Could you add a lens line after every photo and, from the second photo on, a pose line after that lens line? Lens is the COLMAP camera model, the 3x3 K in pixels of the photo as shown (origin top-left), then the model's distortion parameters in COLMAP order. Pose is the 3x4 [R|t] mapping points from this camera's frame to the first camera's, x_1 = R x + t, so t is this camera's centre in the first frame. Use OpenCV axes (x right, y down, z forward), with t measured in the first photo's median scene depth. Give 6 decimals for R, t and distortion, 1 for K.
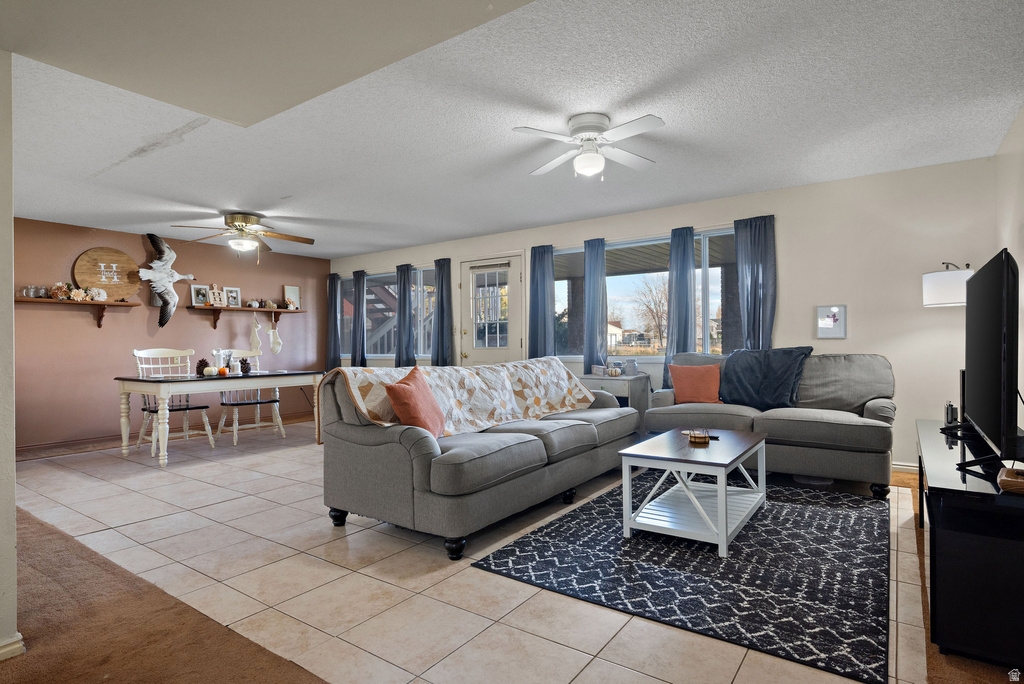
lens RADIAL K [[540.6, 0, 508.2], [0, 540.6, 340.8], [0, 0, 1]] dist [0.003062, -0.002614]
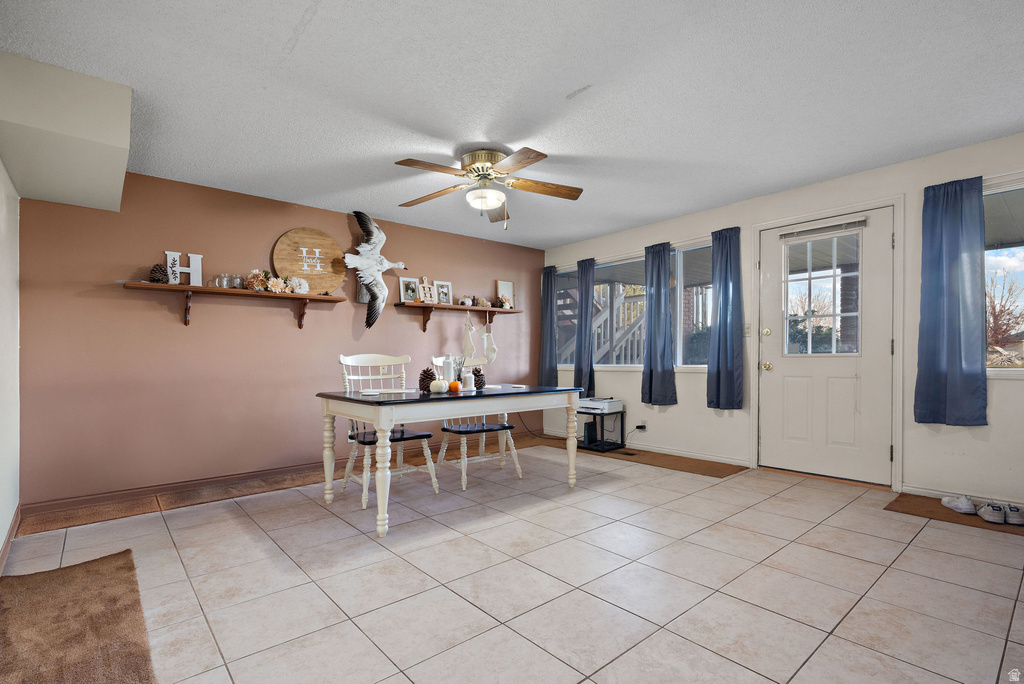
lens RADIAL K [[475.4, 0, 517.3], [0, 475.4, 351.7], [0, 0, 1]] dist [-0.006085, -0.000311]
pose [[0.973114, 0.001212, -0.230321, -0.276514], [-0.002220, 0.999989, -0.004120, 0.012620], [0.230314, 0.004521, 0.973106, 0.383040]]
